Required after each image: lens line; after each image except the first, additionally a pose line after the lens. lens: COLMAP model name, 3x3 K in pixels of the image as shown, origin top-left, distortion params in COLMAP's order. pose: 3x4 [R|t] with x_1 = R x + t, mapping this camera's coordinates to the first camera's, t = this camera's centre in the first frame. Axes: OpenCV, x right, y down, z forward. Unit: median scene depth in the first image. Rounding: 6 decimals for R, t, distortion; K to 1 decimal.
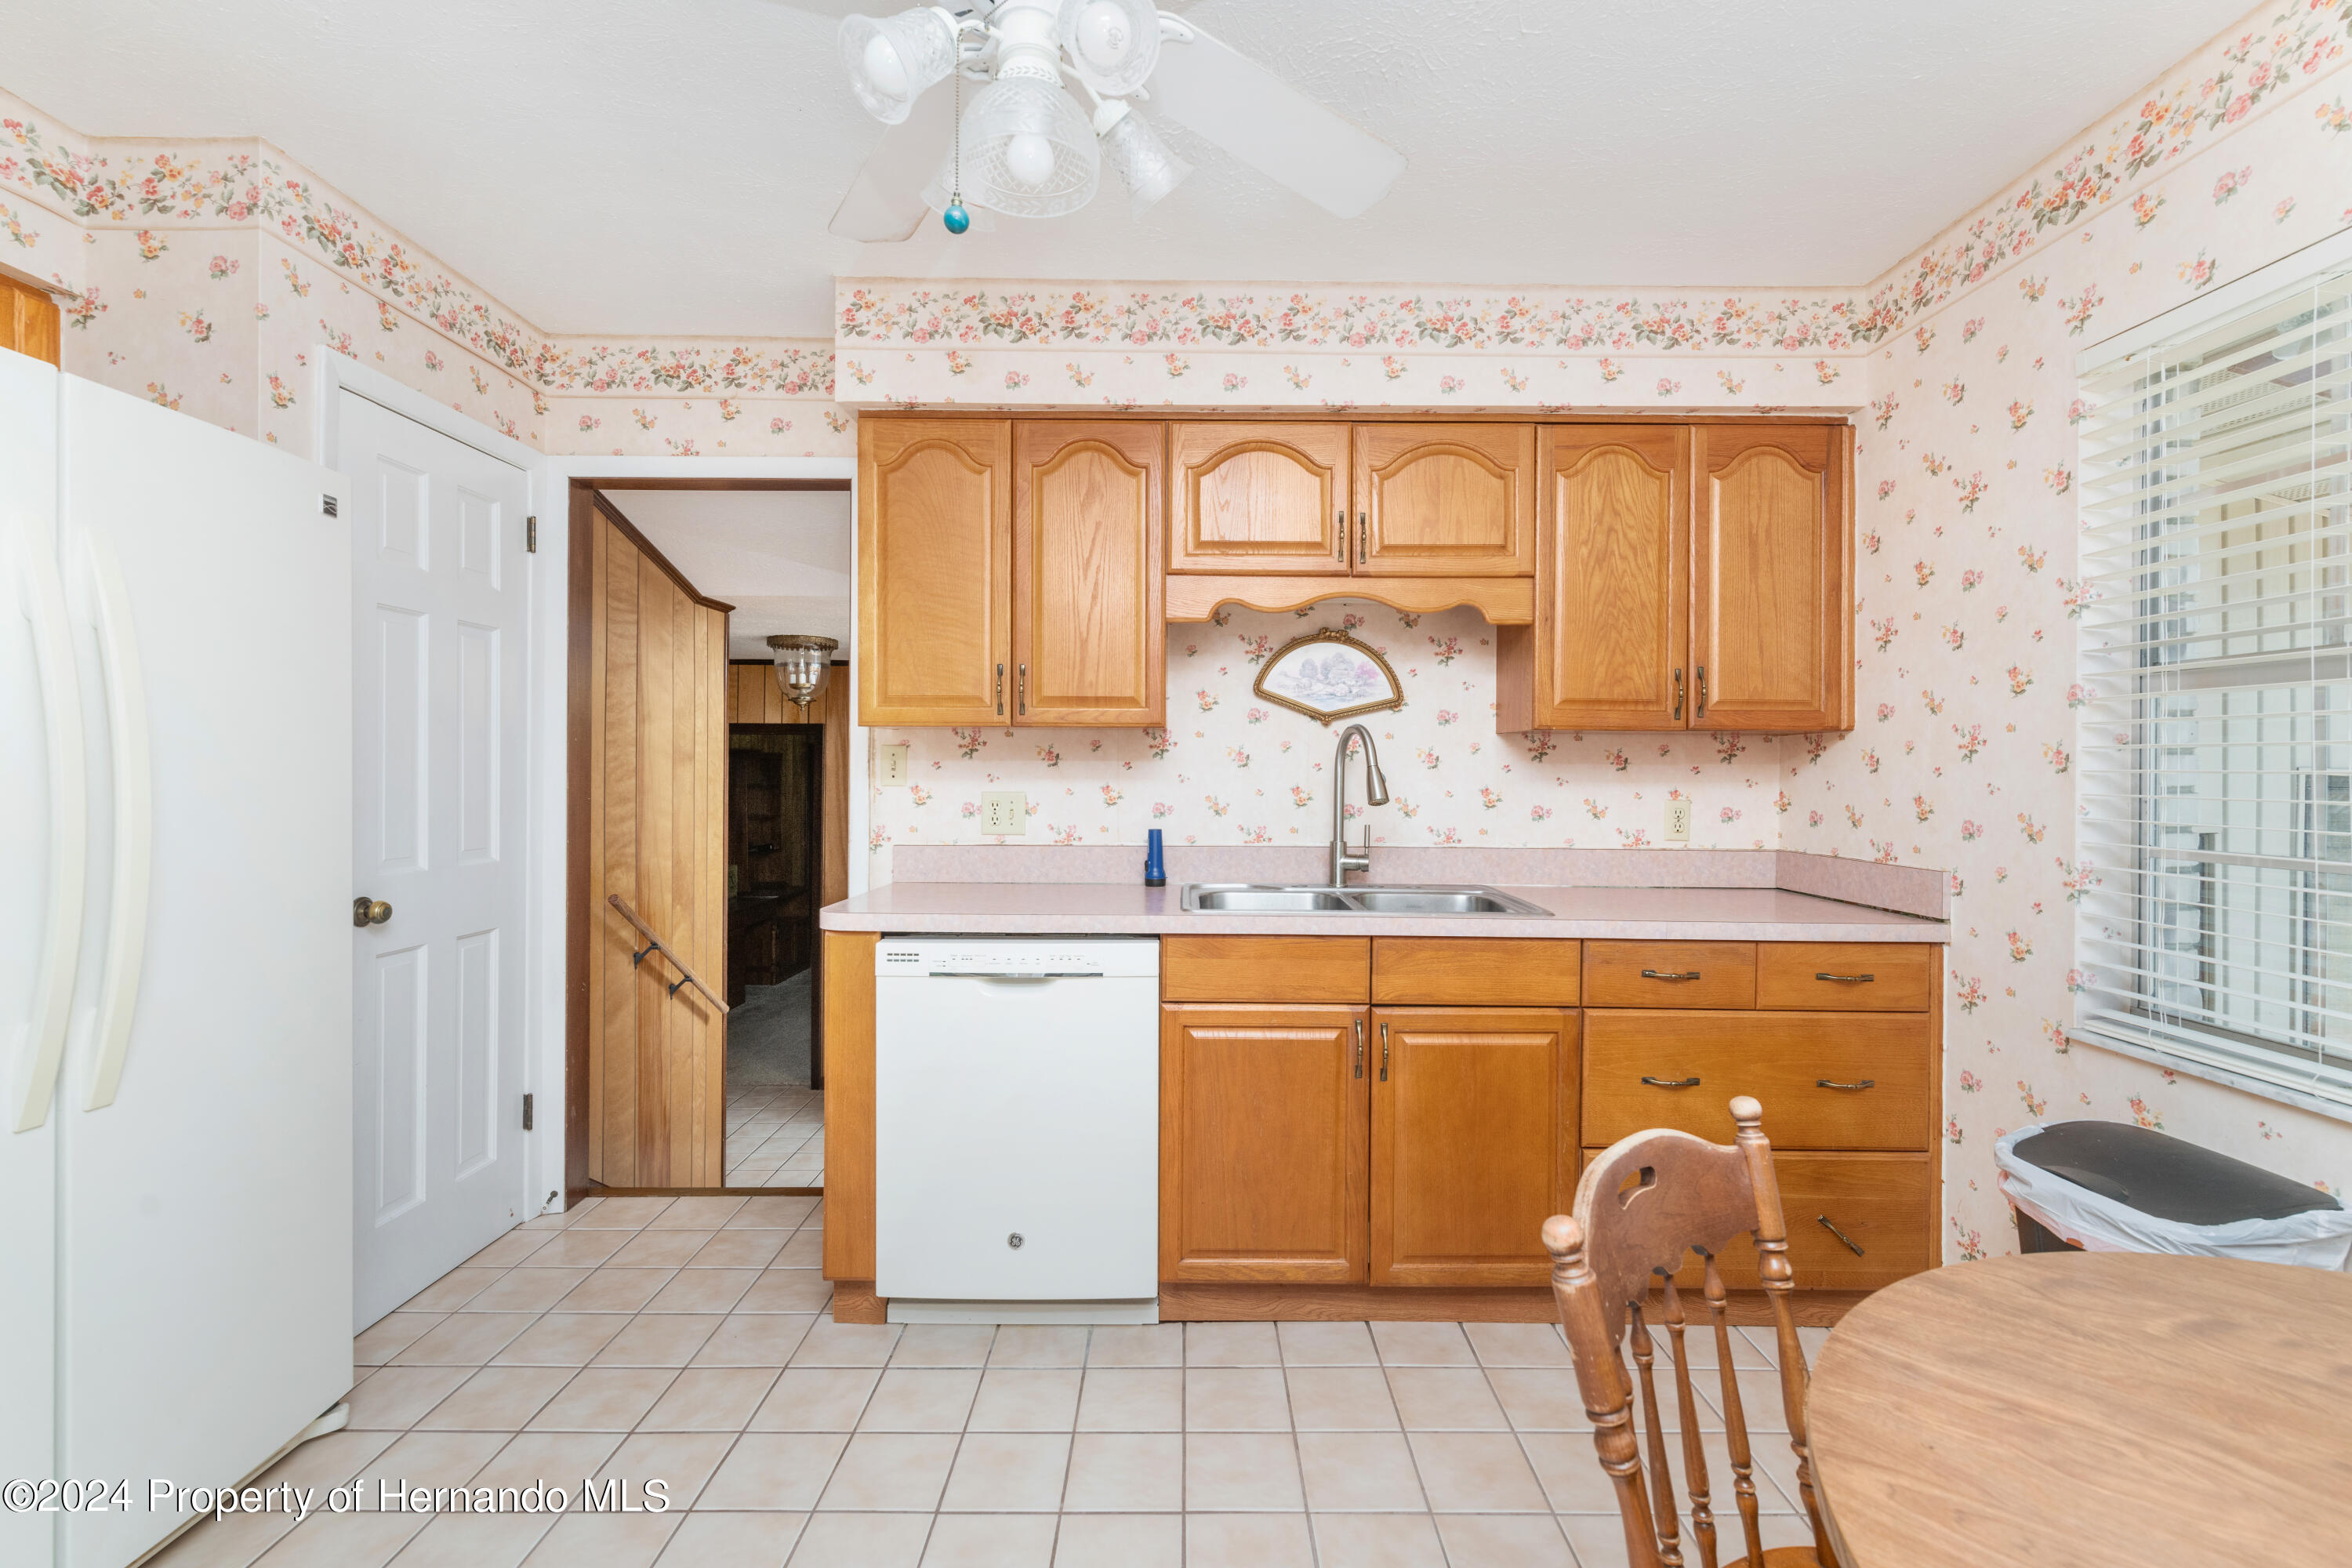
lens RADIAL K [[1042.2, 0, 1180.4], [0, 1042.2, 775.0], [0, 0, 1]] dist [0.000251, -0.000144]
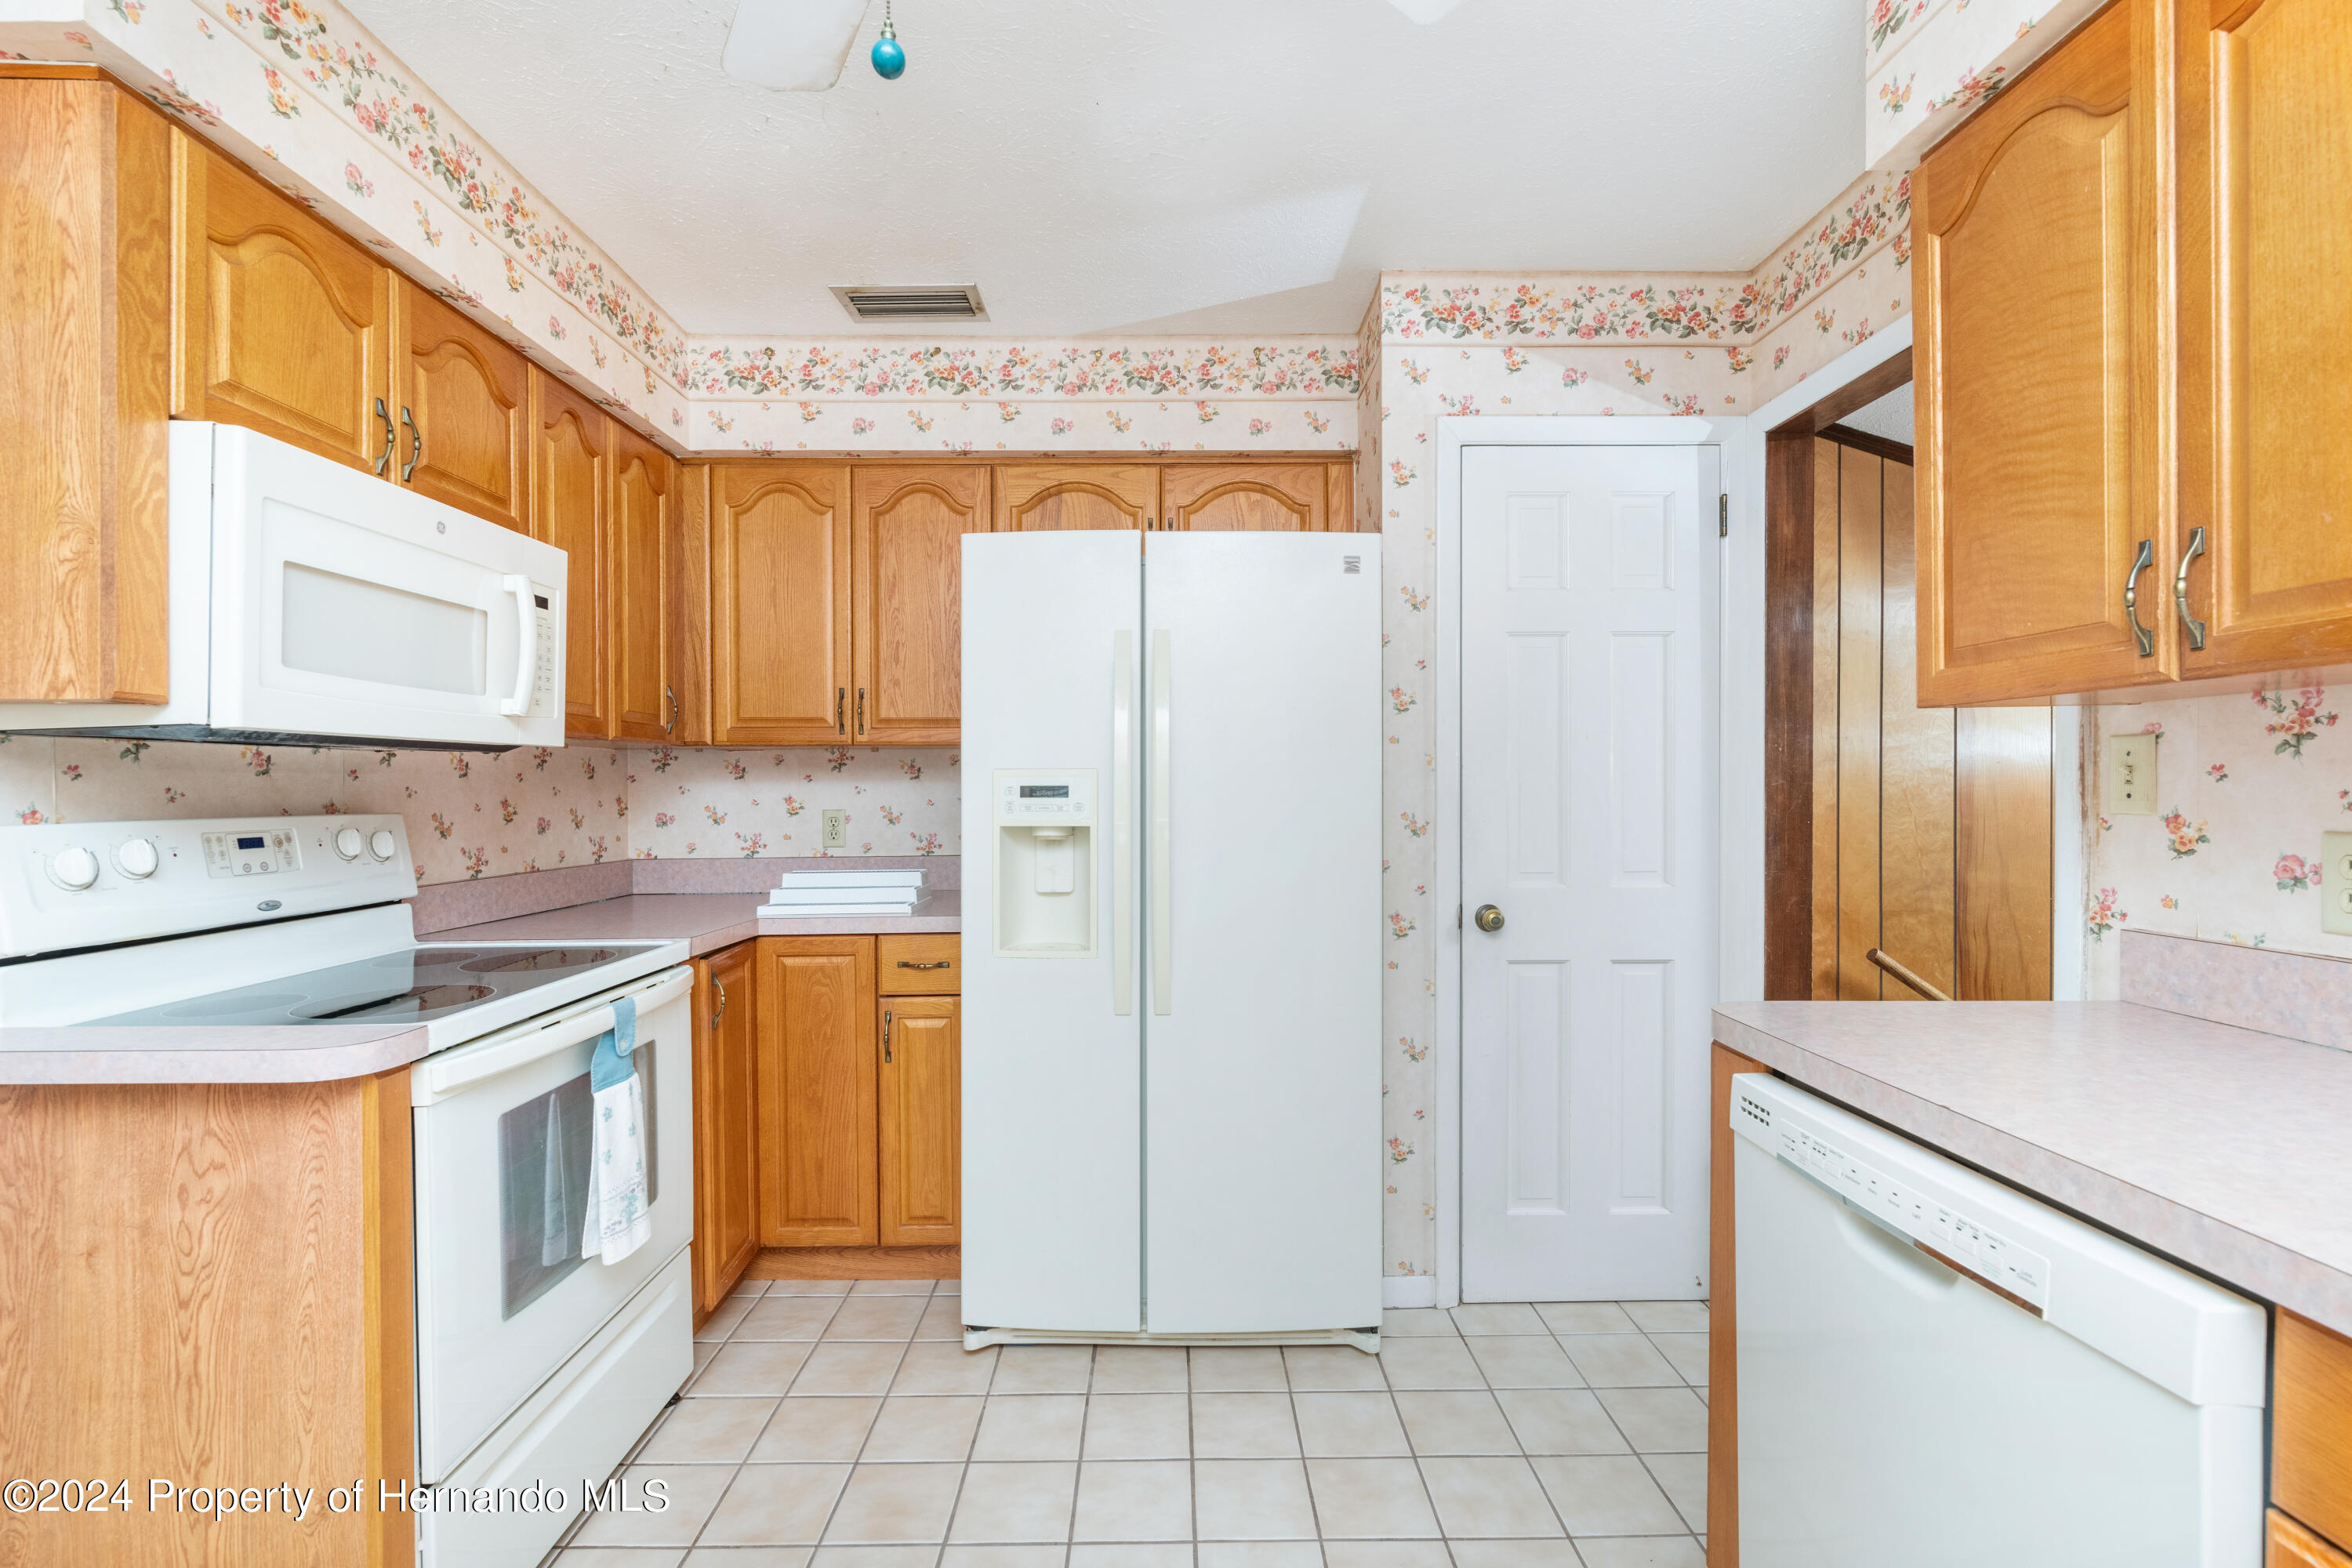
lens RADIAL K [[1042.2, 0, 1179.3], [0, 1042.2, 800.4], [0, 0, 1]] dist [0.000251, -0.000144]
pose [[0.002032, 0.008219, -0.999964, 0.267462], [0.003351, 0.999961, 0.008226, -0.002430], [0.999992, -0.003368, 0.002004, 0.590934]]
